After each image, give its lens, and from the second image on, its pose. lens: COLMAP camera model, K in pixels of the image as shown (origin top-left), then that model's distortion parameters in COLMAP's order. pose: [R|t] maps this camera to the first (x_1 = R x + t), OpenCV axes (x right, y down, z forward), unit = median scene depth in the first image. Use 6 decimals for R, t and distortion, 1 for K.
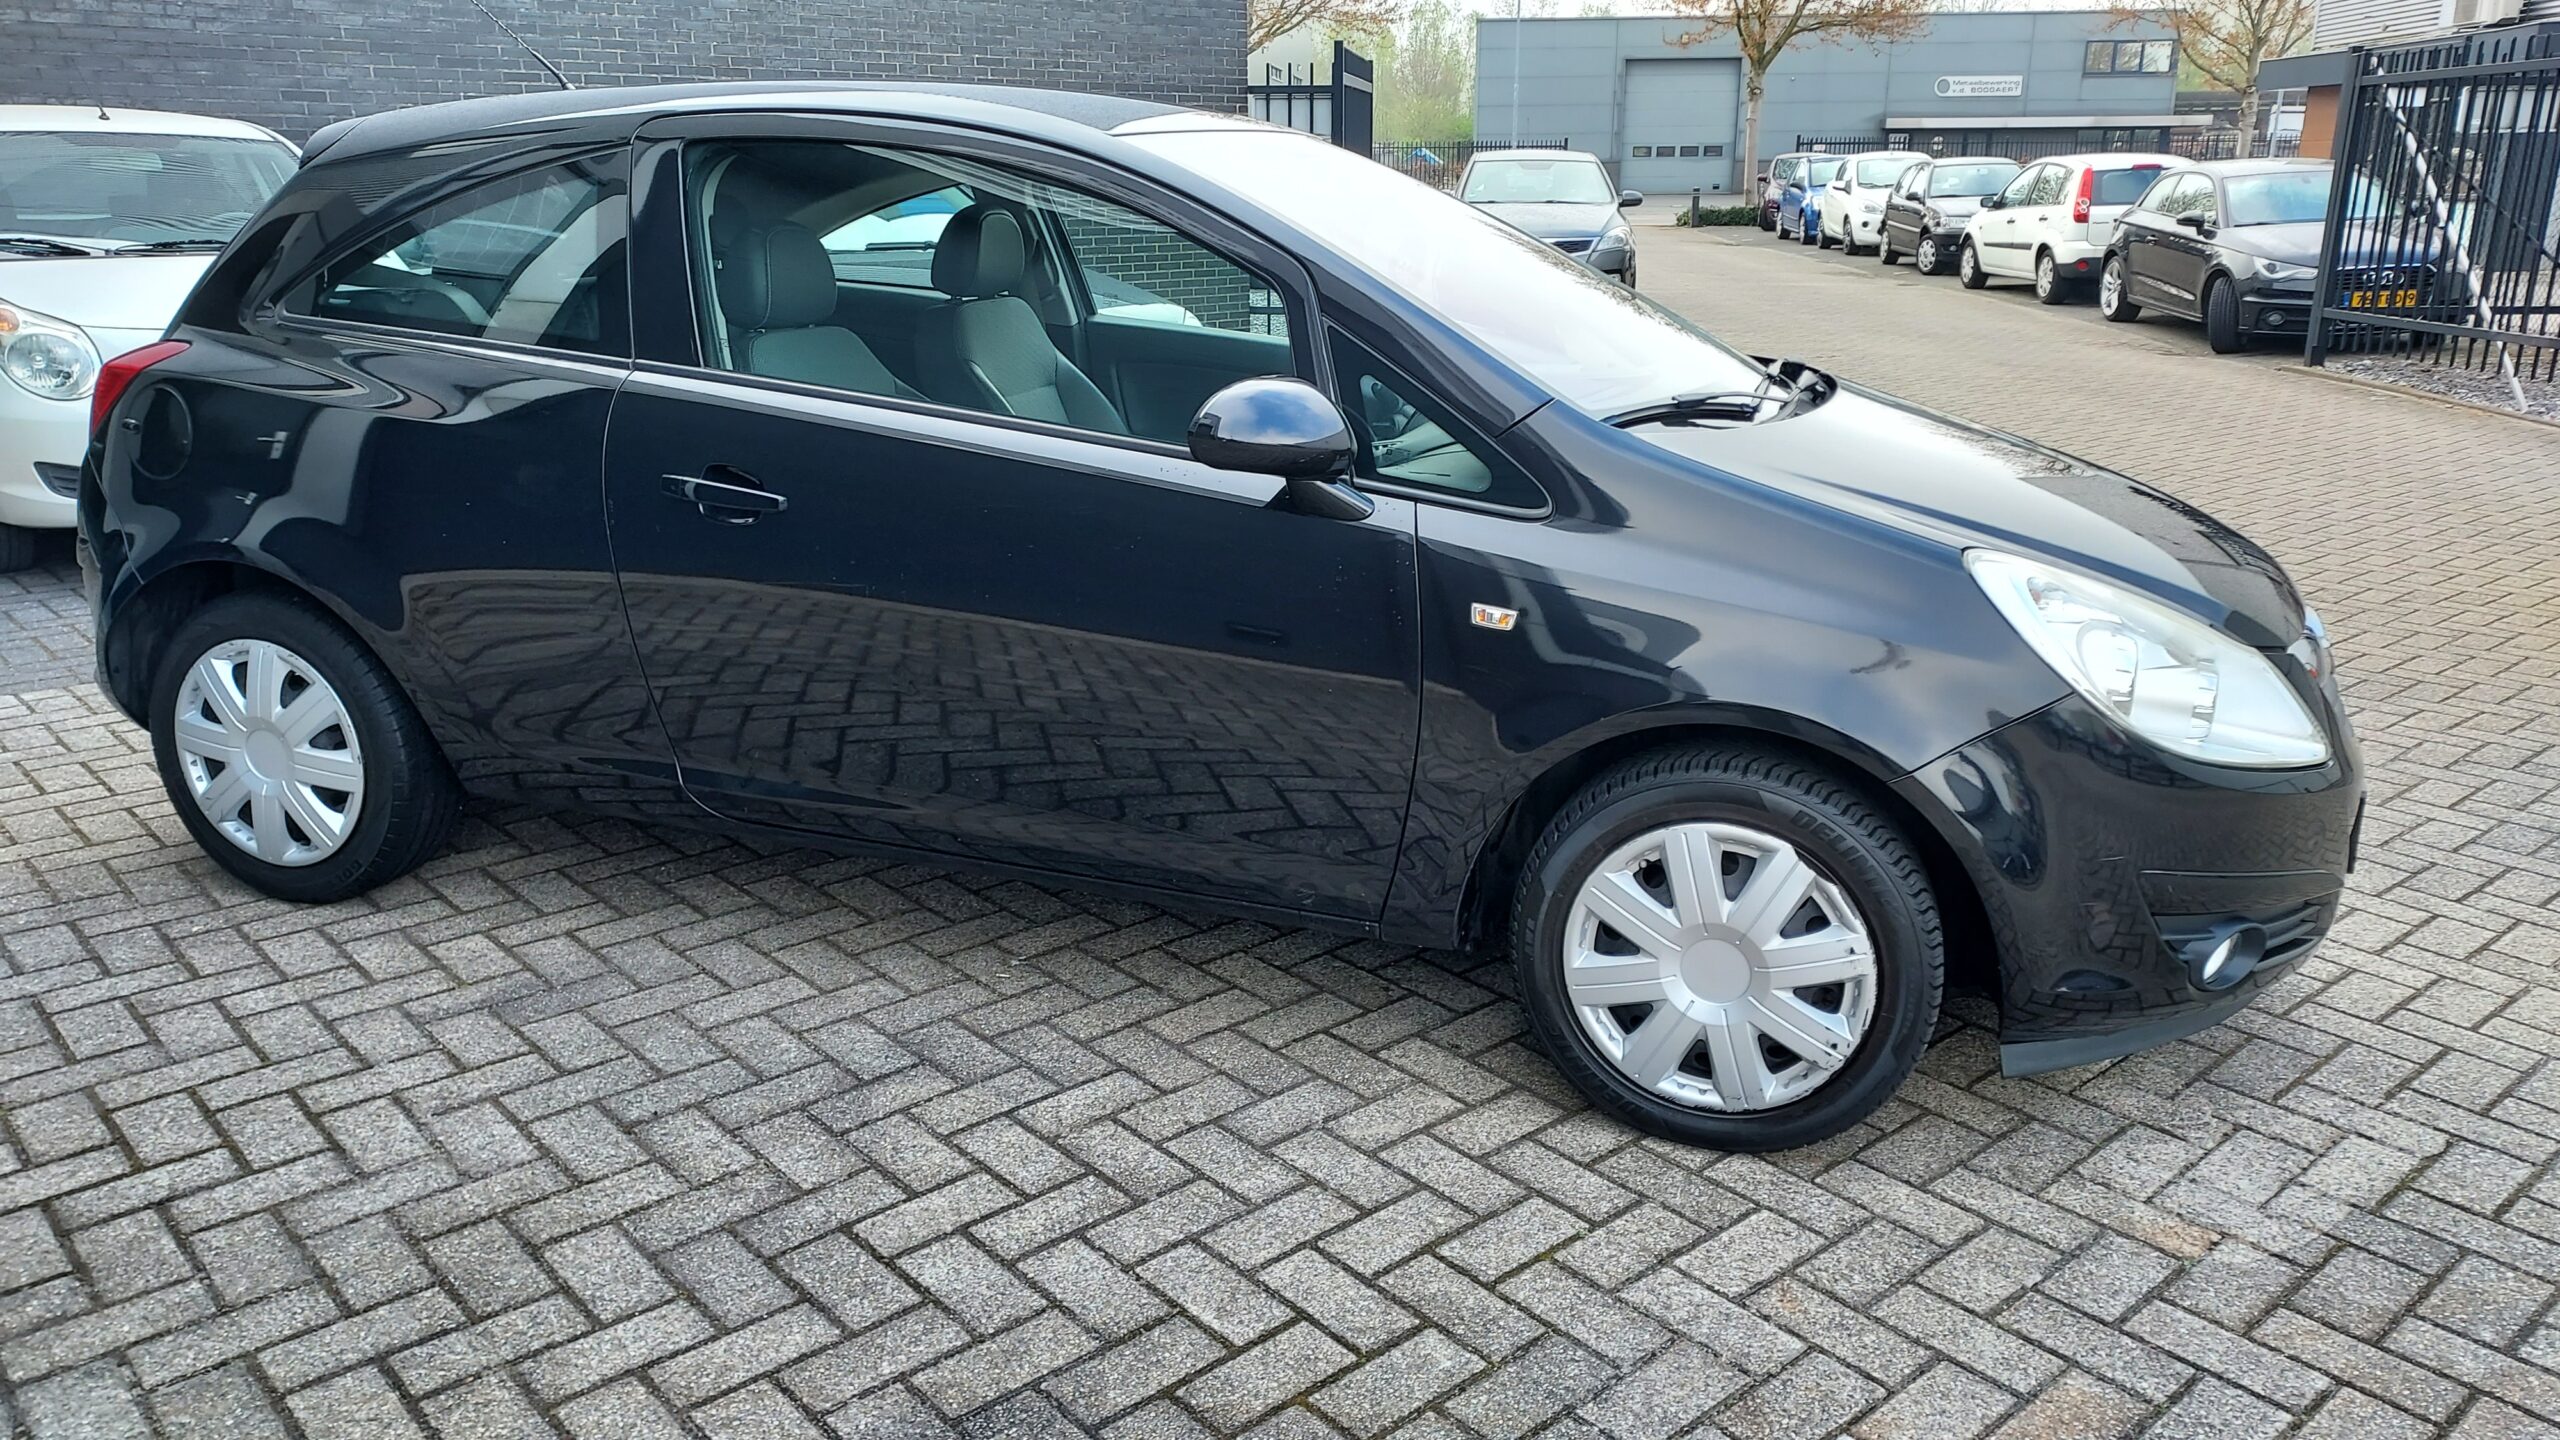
lens RADIAL K [[1843.8, 0, 1284.2], [0, 1843.8, 711.2], [0, 0, 1]] dist [0.051692, -0.031060]
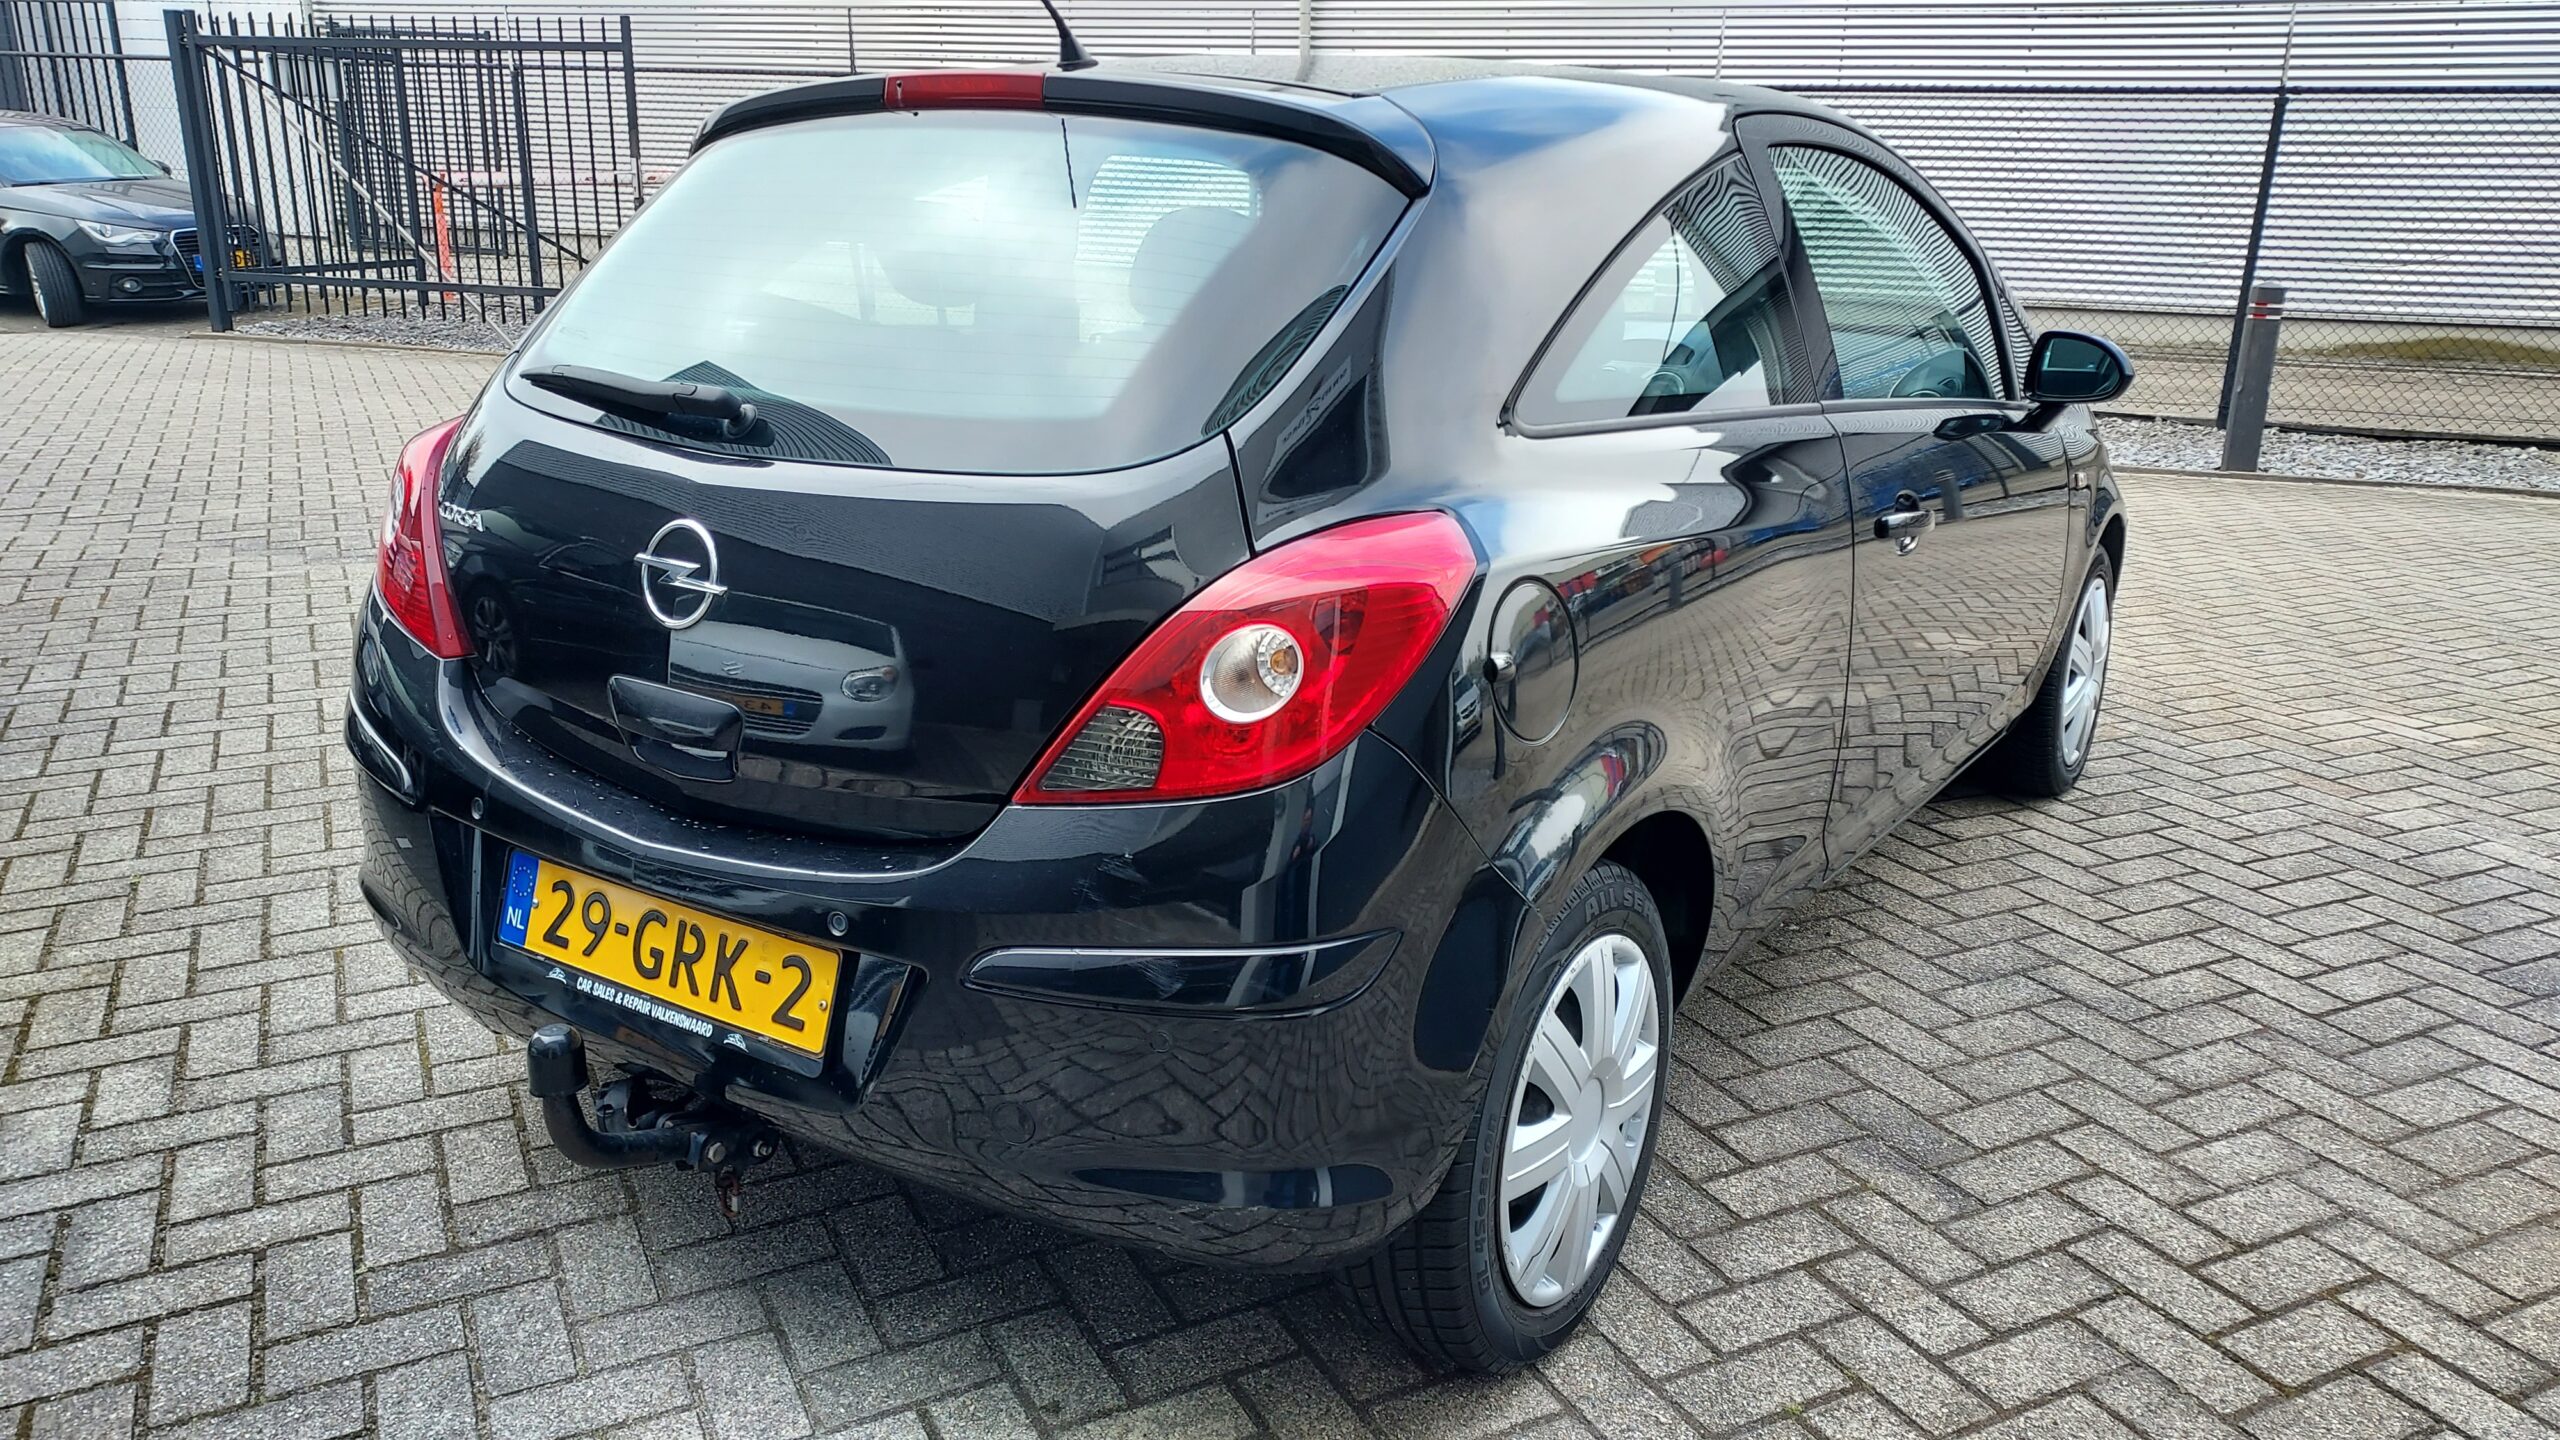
lens RADIAL K [[1843.8, 0, 1285.4], [0, 1843.8, 723.5], [0, 0, 1]] dist [0.051692, -0.031060]
pose [[0.255707, -0.279825, 0.925371, -1.391692], [0.250805, 0.943623, 0.216040, -0.327111], [-0.933655, 0.176845, 0.311472, 1.104606]]
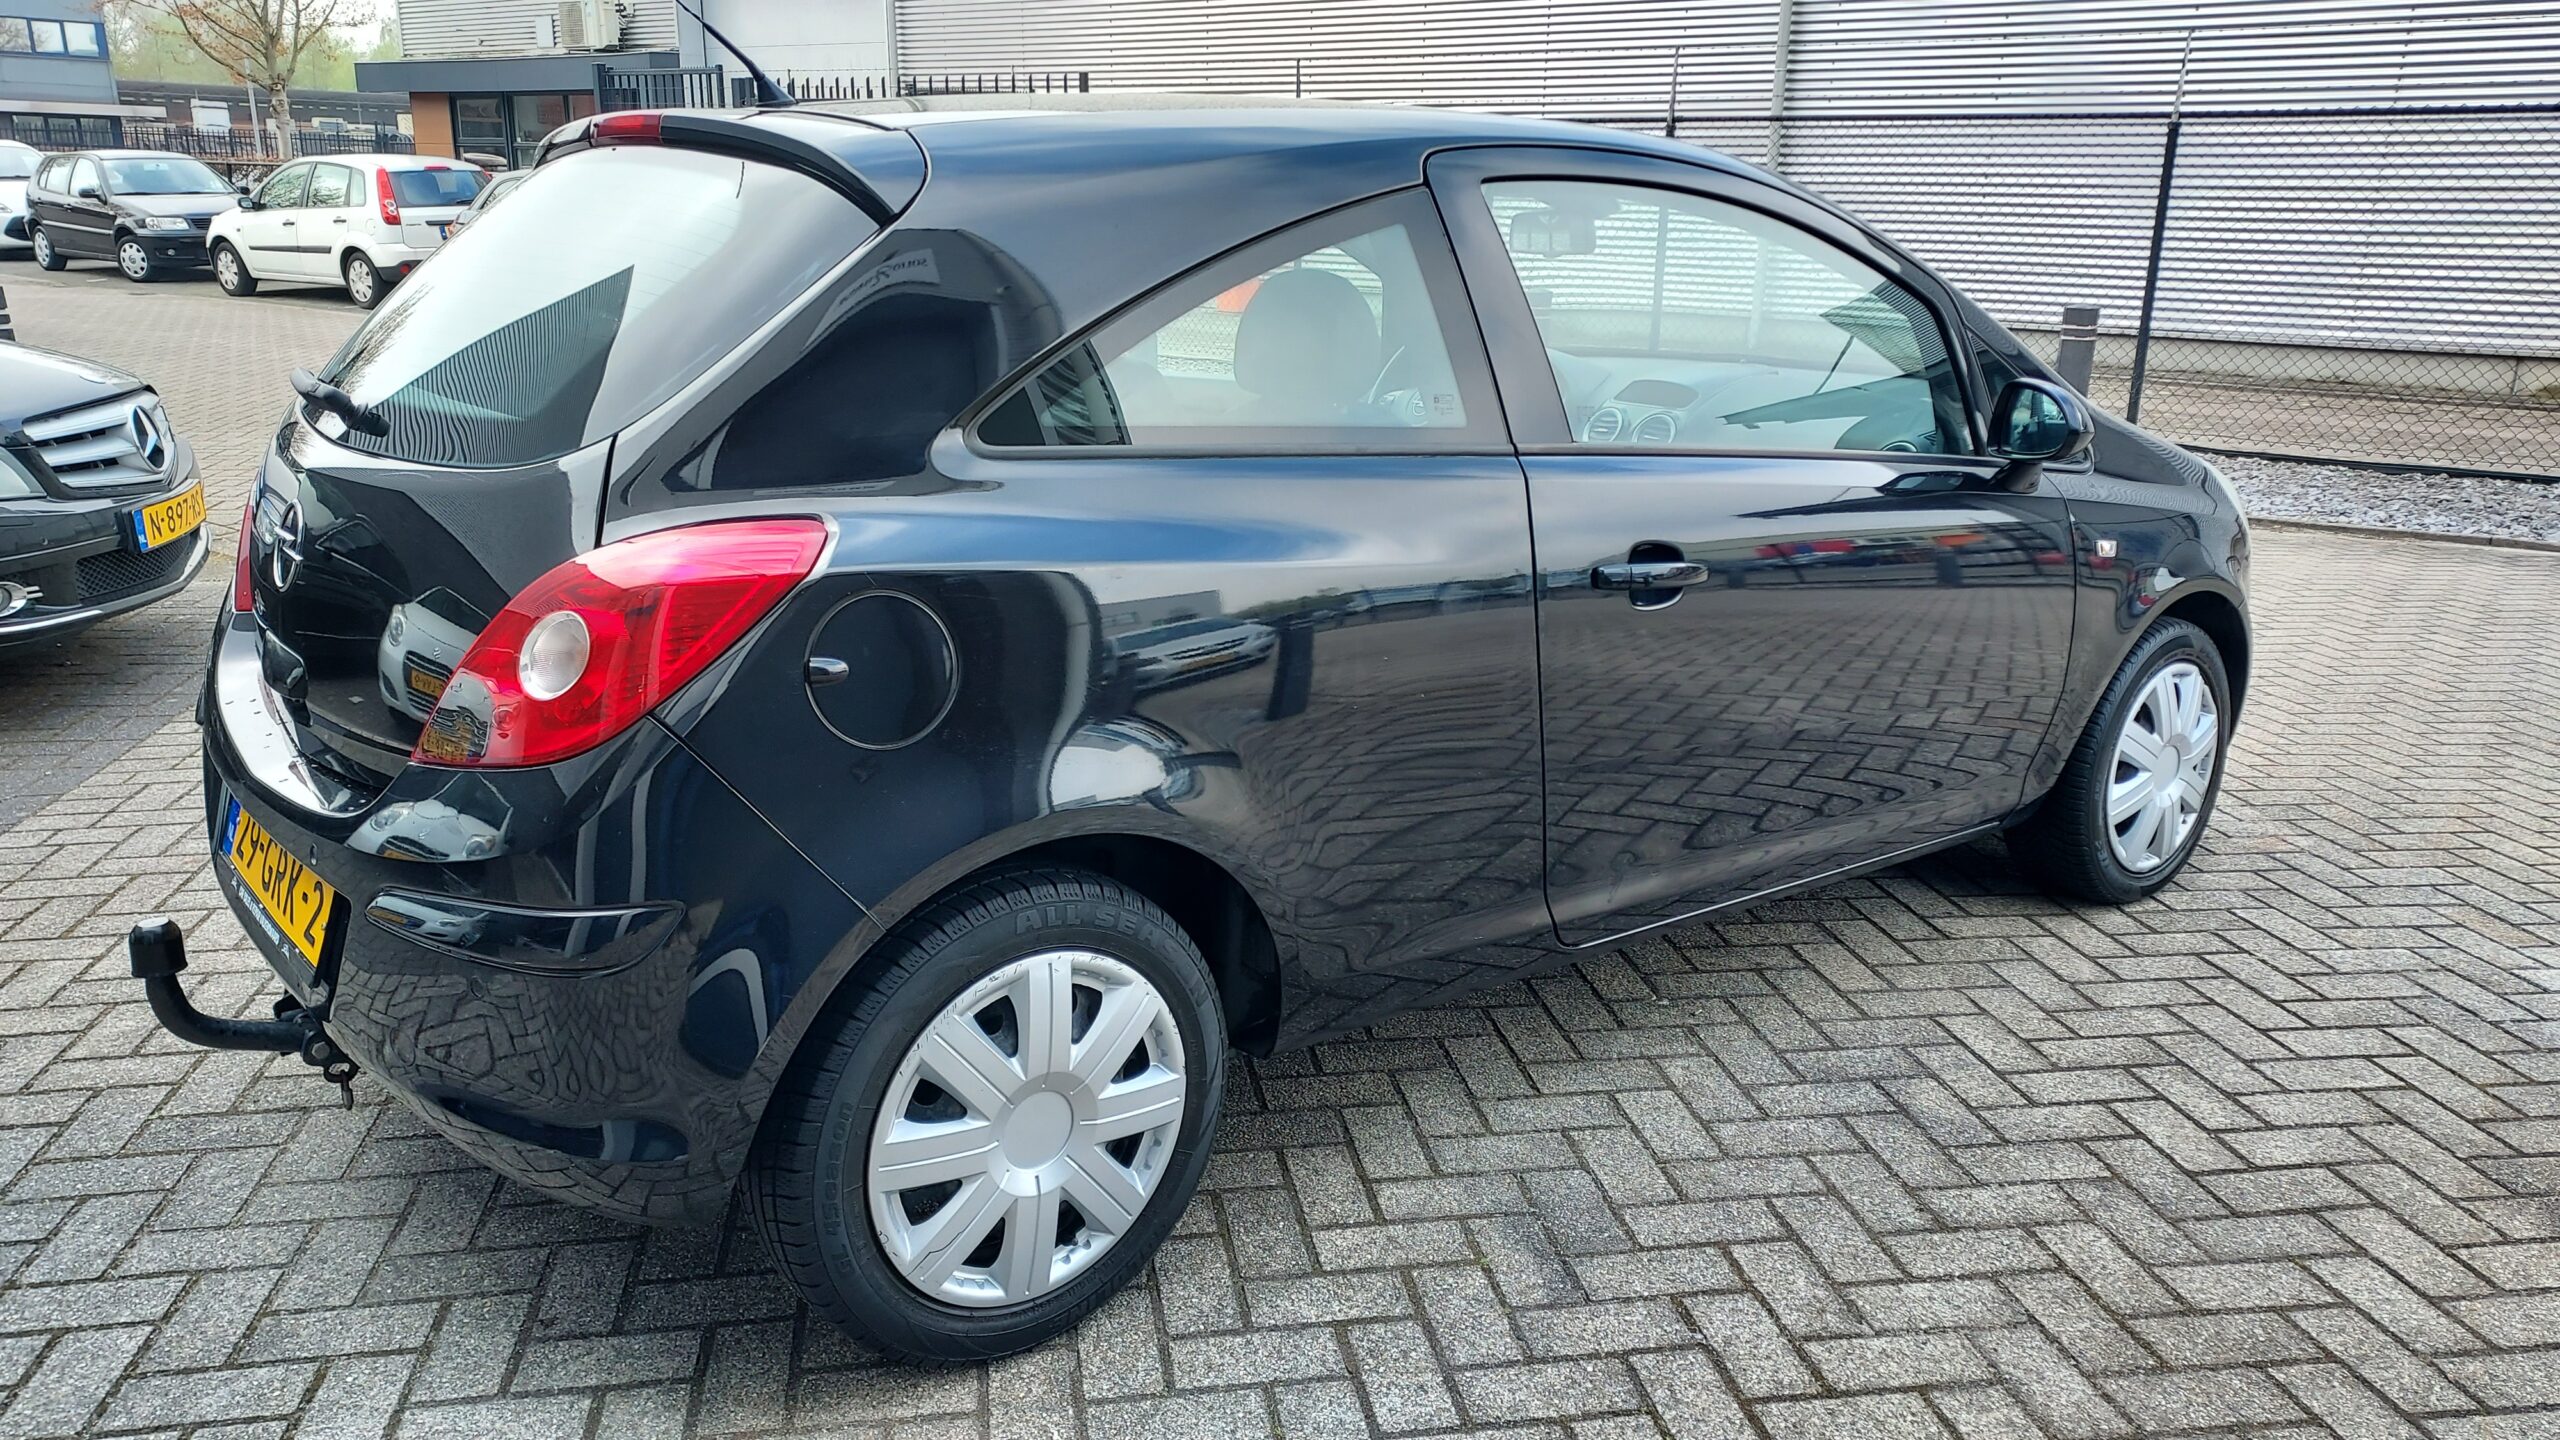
lens RADIAL K [[1843.8, 0, 1263.9], [0, 1843.8, 720.7], [0, 0, 1]] dist [0.051692, -0.031060]
pose [[0.539475, -0.227152, 0.810783, -1.234144], [0.221815, 0.967249, 0.123399, -0.215239], [-0.812259, 0.113273, 0.572192, 0.706945]]
